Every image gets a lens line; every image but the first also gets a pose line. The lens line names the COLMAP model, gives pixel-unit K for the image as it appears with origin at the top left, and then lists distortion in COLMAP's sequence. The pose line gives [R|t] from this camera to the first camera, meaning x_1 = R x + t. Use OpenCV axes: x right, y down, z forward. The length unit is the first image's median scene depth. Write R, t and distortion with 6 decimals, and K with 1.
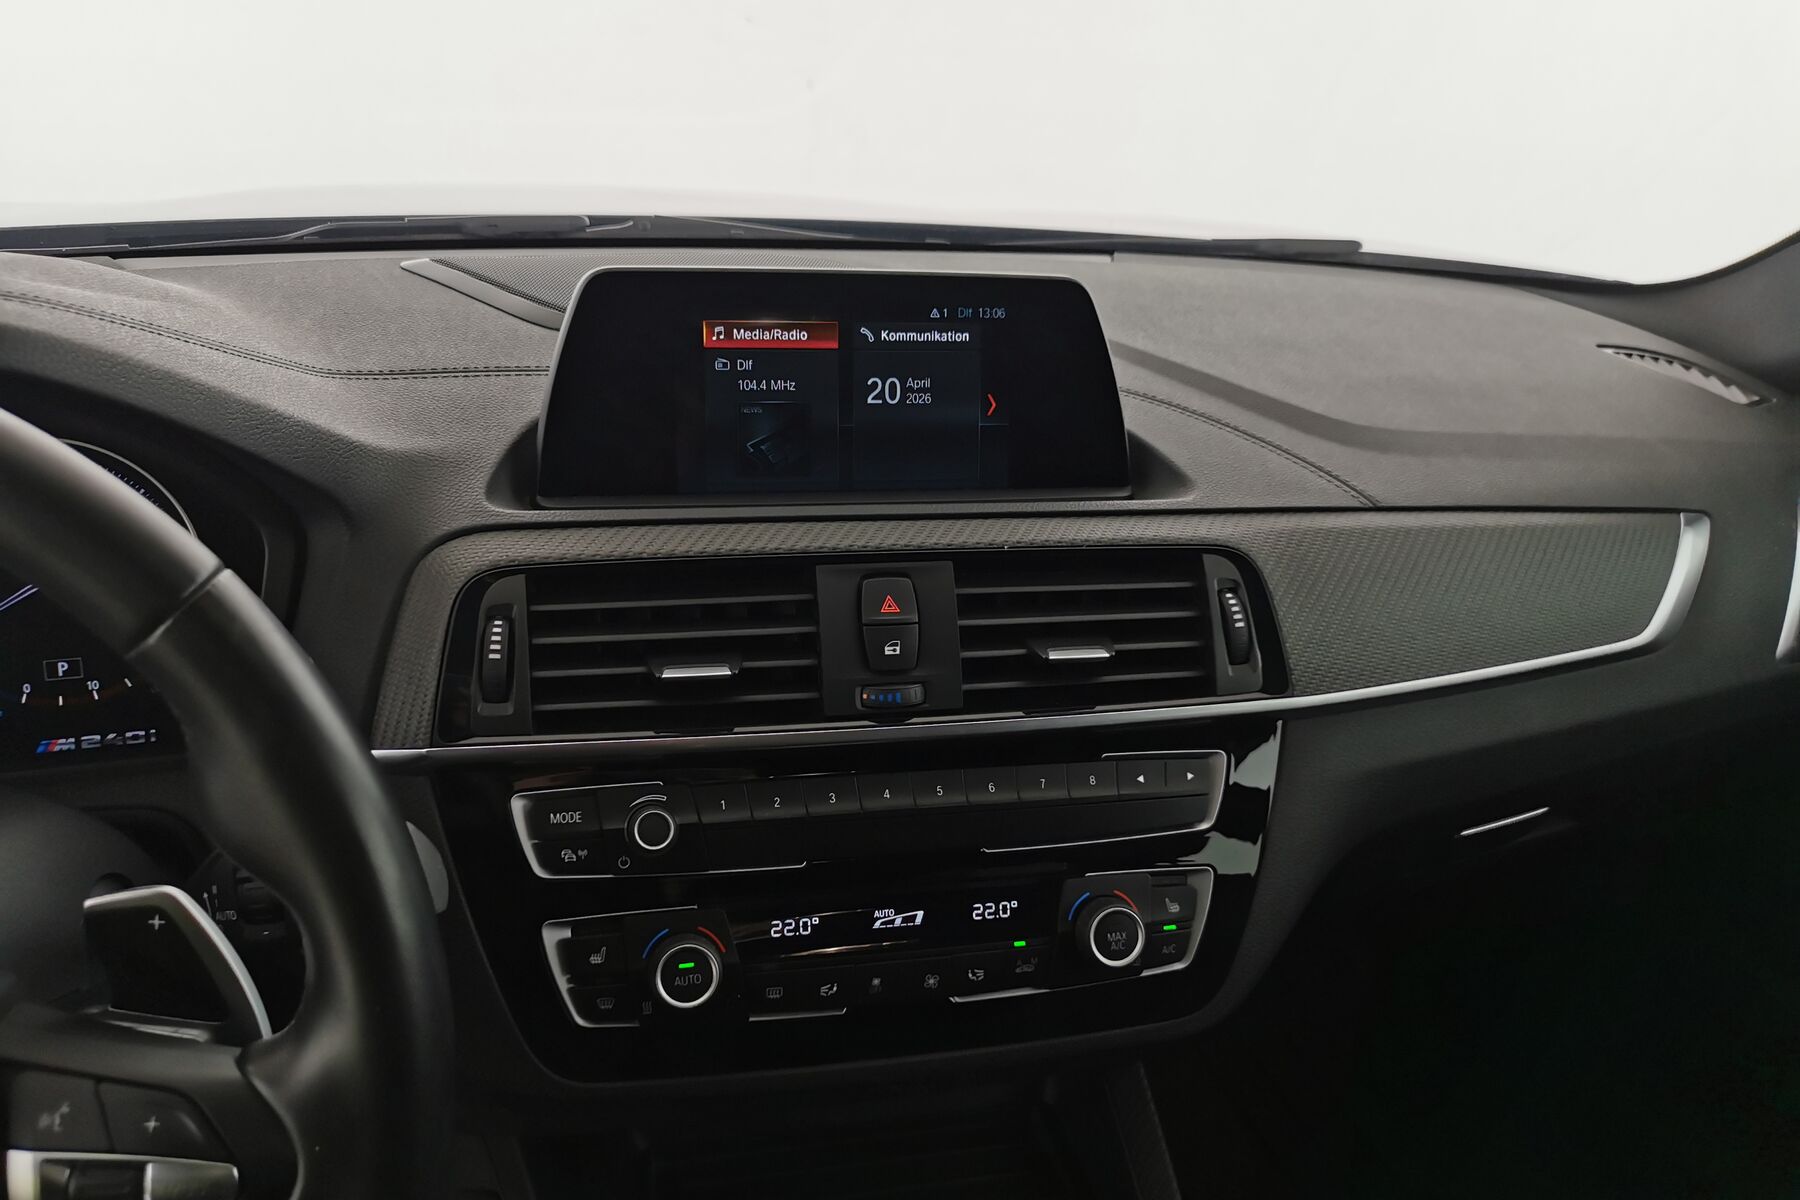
lens RADIAL K [[1423.2, 0, 902.7], [0, 1423.2, 590.3], [0, 0, 1]] dist [0.032512, -0.033519]
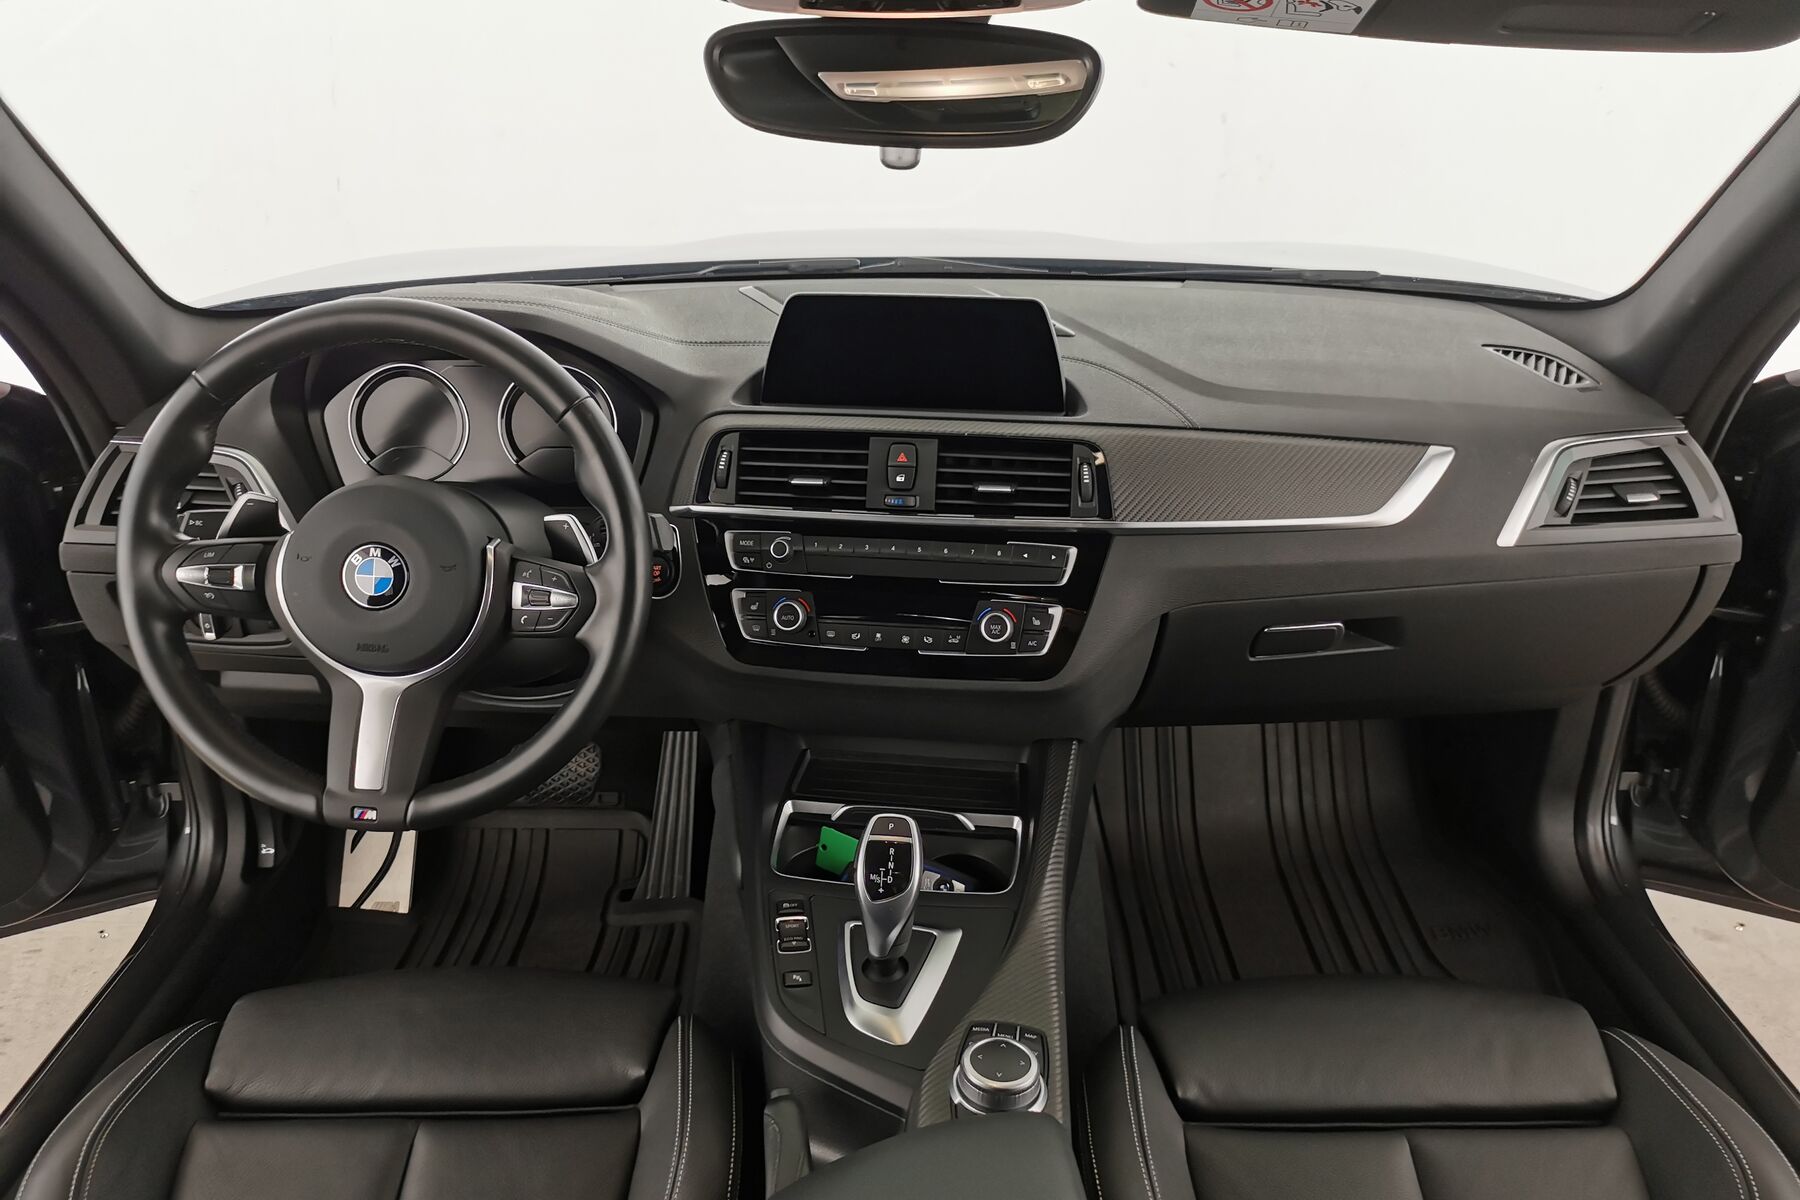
lens RADIAL K [[1423.2, 0, 907.5], [0, 1423.2, 600.9], [0, 0, 1]] dist [0.032512, -0.033519]
pose [[0.935771, 0.080287, -0.343347, 0.696270], [-0.079448, 0.996702, 0.016536, 0.175754], [0.343542, 0.011804, 0.939063, -0.900379]]
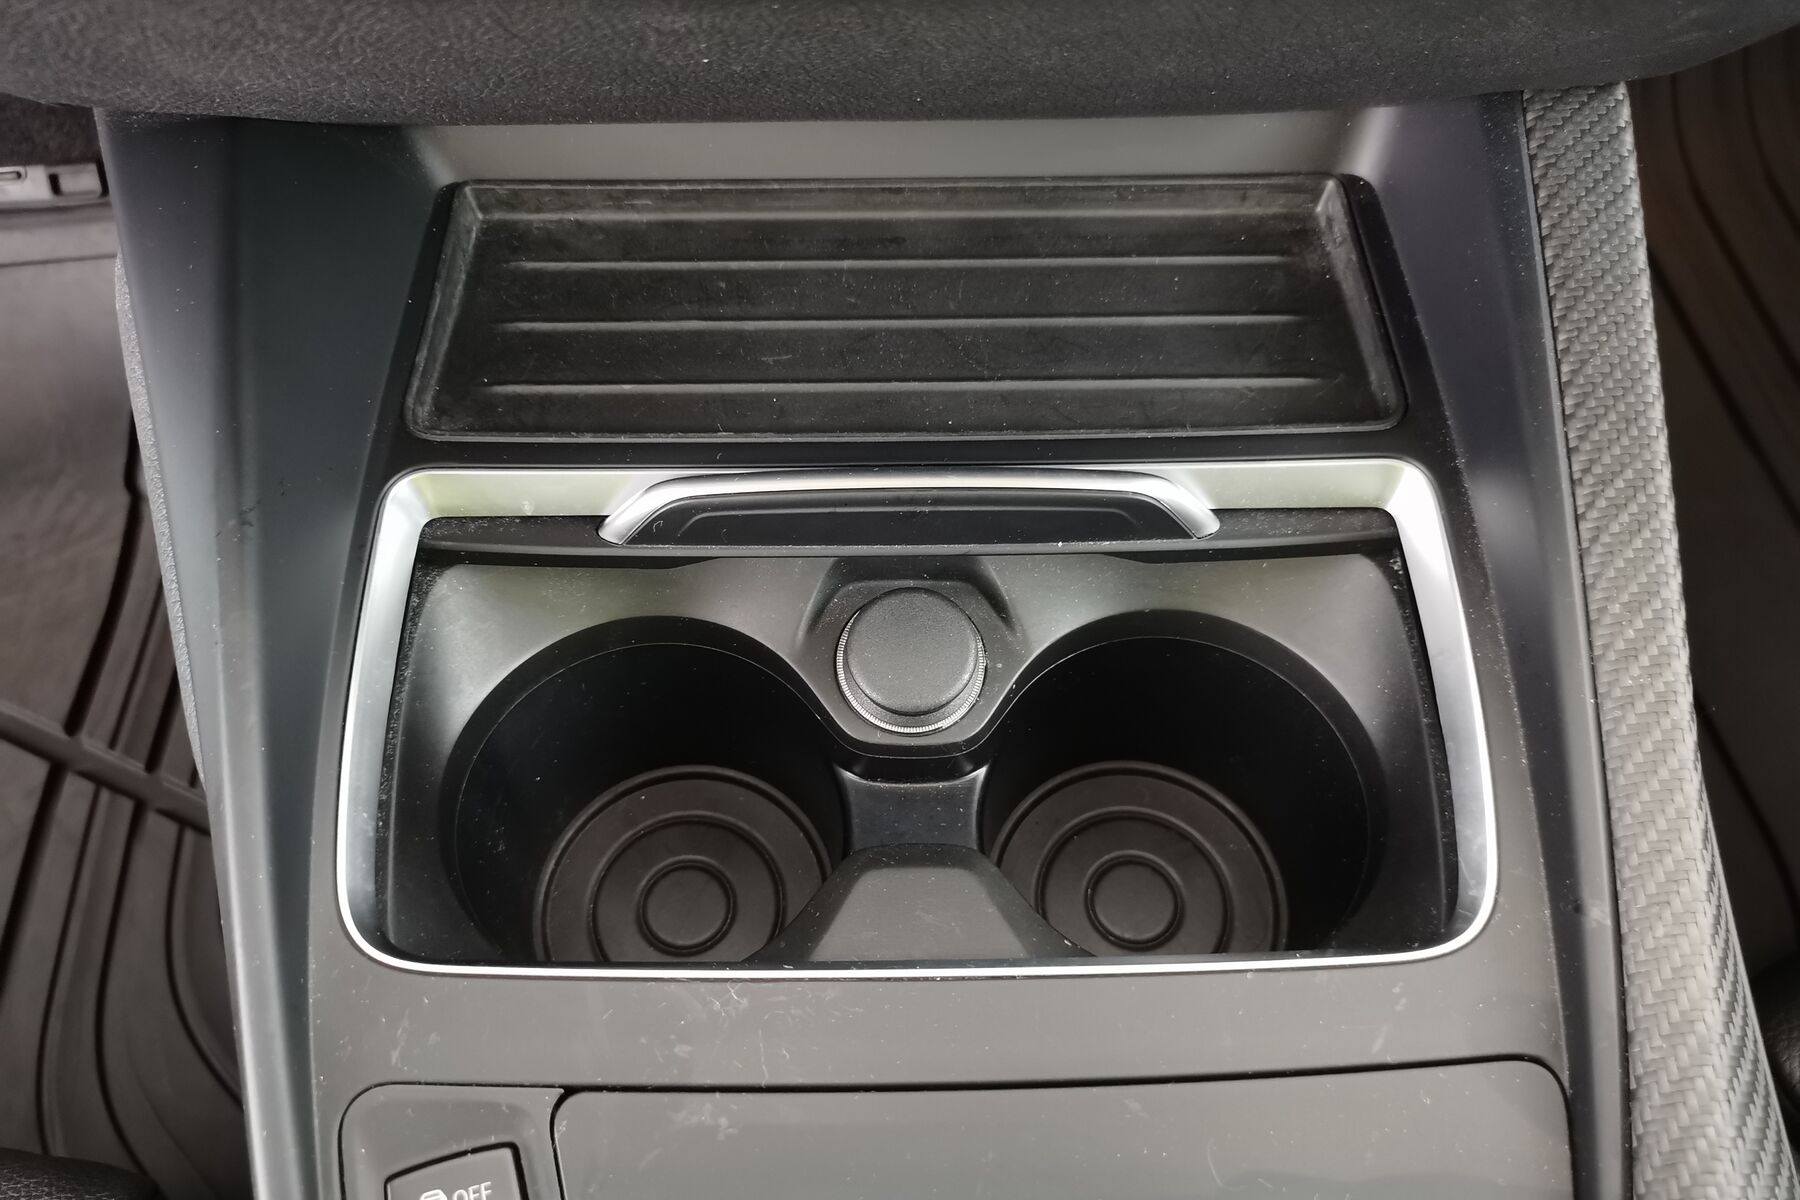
lens RADIAL K [[1423.2, 0, 894.1], [0, 1423.2, 587.0], [0, 0, 1]] dist [0.032512, -0.033519]
pose [[0.973525, 0.141341, -0.179645, 0.071236], [-0.019792, 0.835082, 0.549769, 0.285600], [0.227724, -0.531658, 0.815770, 0.680419]]
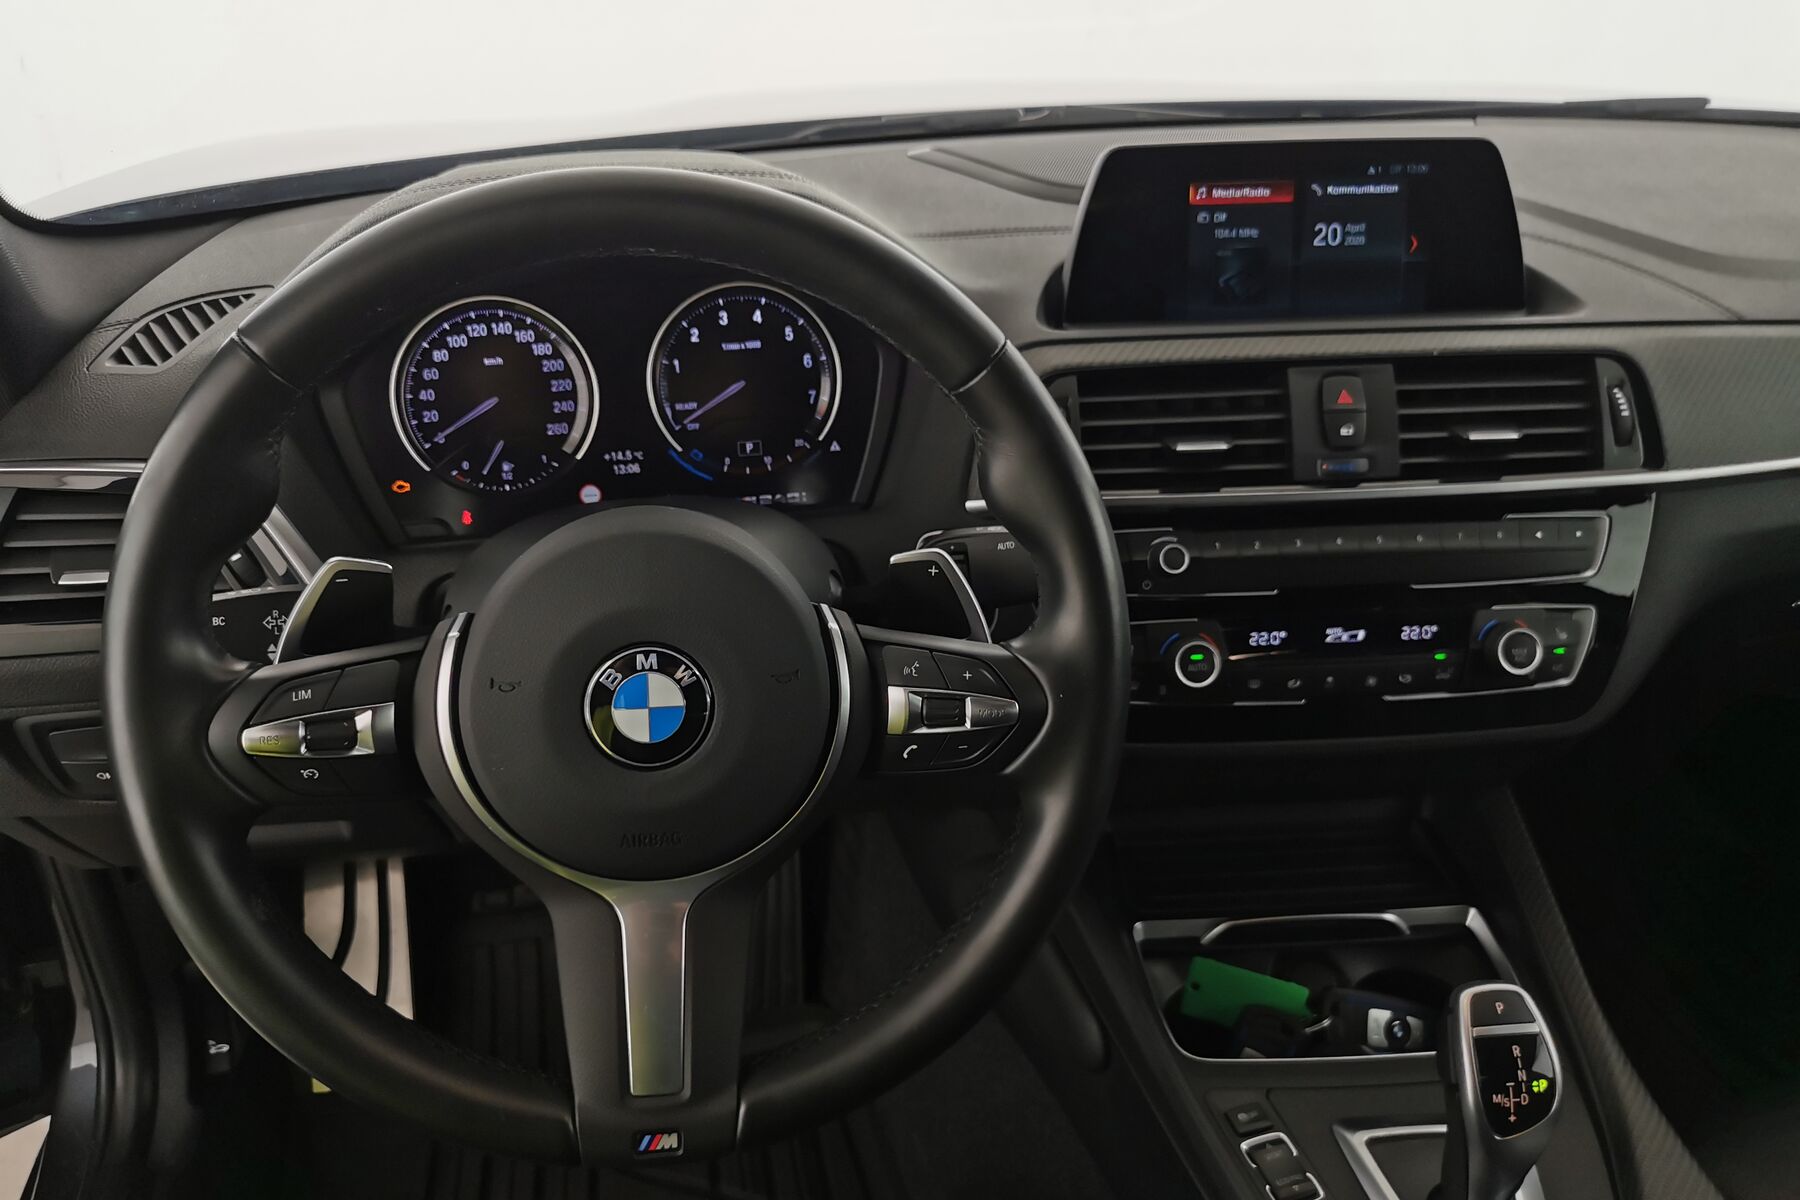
lens RADIAL K [[1423.2, 0, 893.3], [0, 1423.2, 600.3], [0, 0, 1]] dist [0.032512, -0.033519]
pose [[0.986425, 0.009484, -0.163940, -0.193891], [0.003239, 0.997013, 0.077171, 0.090417], [0.164182, -0.076654, 0.983447, -0.362612]]
